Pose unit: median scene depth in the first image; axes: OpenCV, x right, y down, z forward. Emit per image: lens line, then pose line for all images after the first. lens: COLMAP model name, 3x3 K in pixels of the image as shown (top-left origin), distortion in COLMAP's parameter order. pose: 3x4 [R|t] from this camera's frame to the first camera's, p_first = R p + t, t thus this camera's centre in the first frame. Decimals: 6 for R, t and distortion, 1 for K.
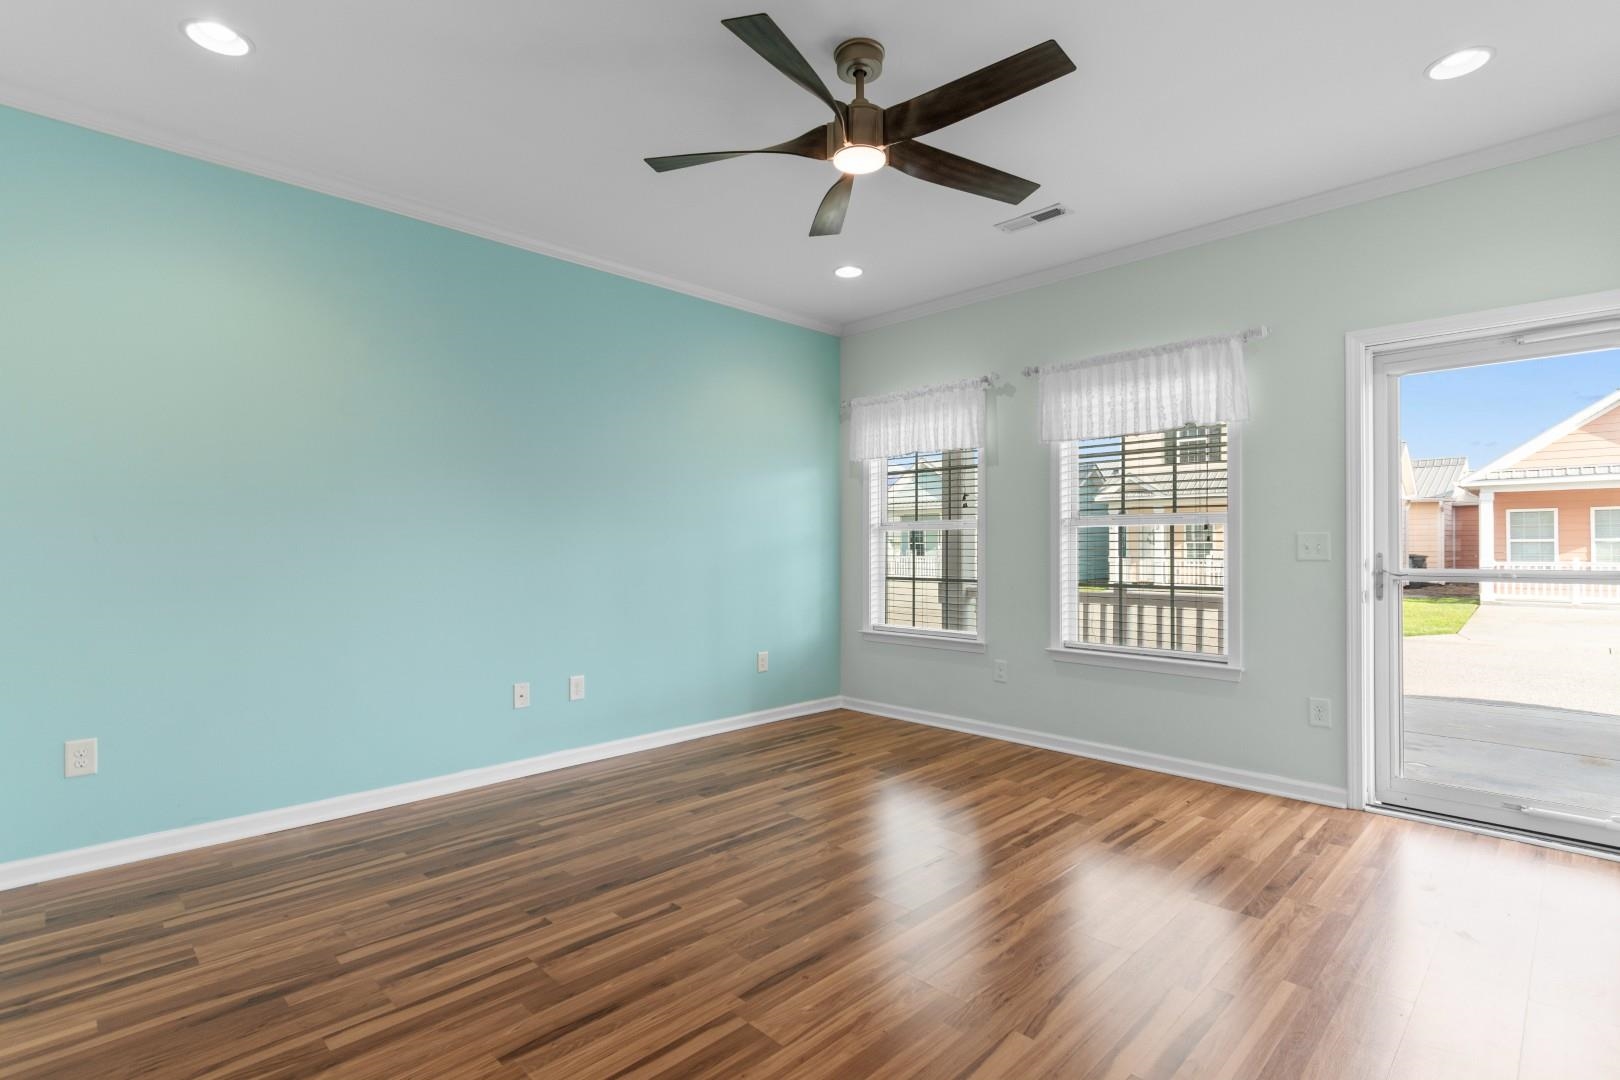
lens RADIAL K [[771.3, 0, 811.7], [0, 771.3, 543.7], [0, 0, 1]] dist [-0.001781, 0.000025]
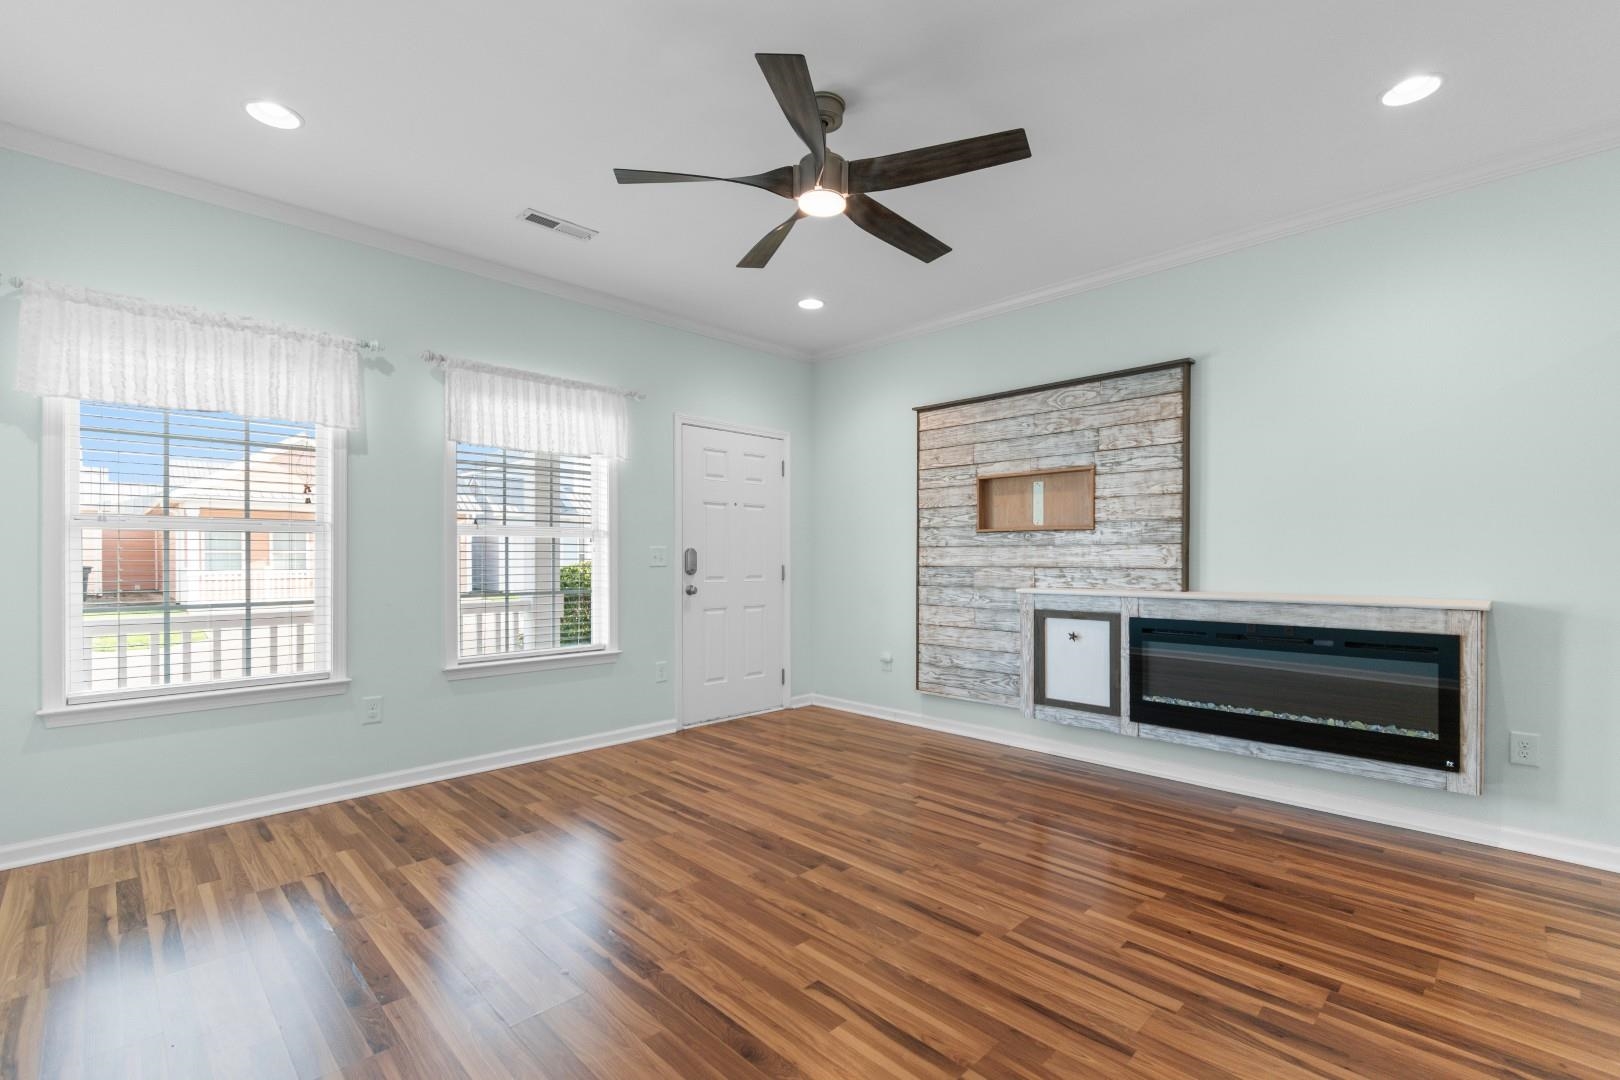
lens RADIAL K [[719.3, 0, 815.4], [0, 719.3, 558.8], [0, 0, 1]] dist [0.002518, 0.000244]
pose [[0.001743, -0.001877, 0.999997, -0.622232], [-0.002102, 0.999996, 0.001881, 0.004873], [-0.999996, -0.002105, 0.001739, 0.649677]]
